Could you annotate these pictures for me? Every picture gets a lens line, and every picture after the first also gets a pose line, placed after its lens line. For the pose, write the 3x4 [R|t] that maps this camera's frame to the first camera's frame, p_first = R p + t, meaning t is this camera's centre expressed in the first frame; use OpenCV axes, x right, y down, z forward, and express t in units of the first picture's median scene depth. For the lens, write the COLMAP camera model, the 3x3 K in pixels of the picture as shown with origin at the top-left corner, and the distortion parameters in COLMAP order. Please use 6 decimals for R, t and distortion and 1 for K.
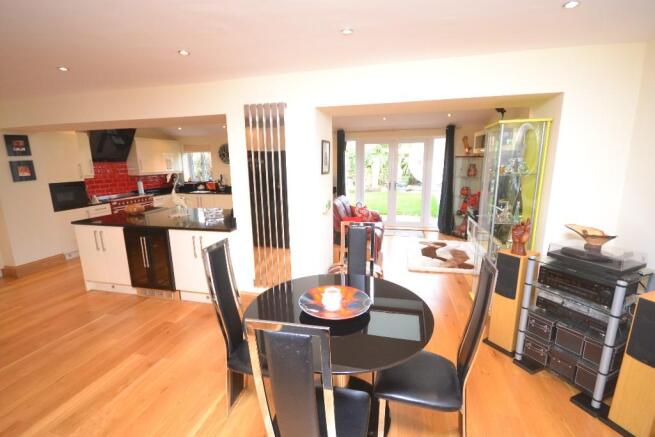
lens RADIAL K [[286.7, 0, 327.5], [0, 286.7, 218.5], [0, 0, 1]] dist [0.001138, 0.000045]
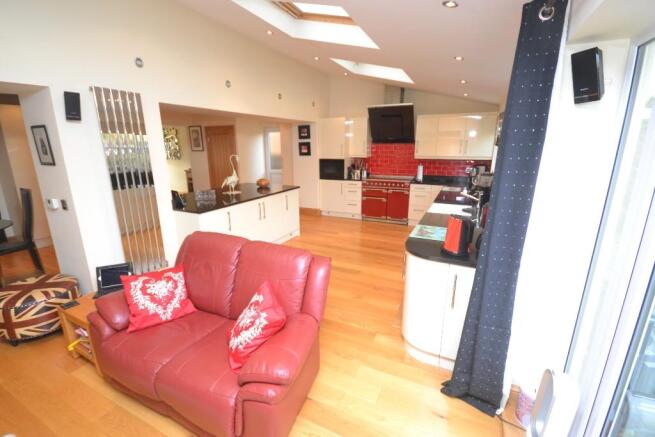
lens RADIAL K [[286.7, 0, 327.5], [0, 286.7, 218.5], [0, 0, 1]] dist [0.001138, 0.000045]
pose [[-0.210441, 0.251773, -0.944630, 0.450701], [-0.189544, 0.937424, 0.292079, -0.282172], [0.959056, 0.240514, -0.149550, 1.407238]]
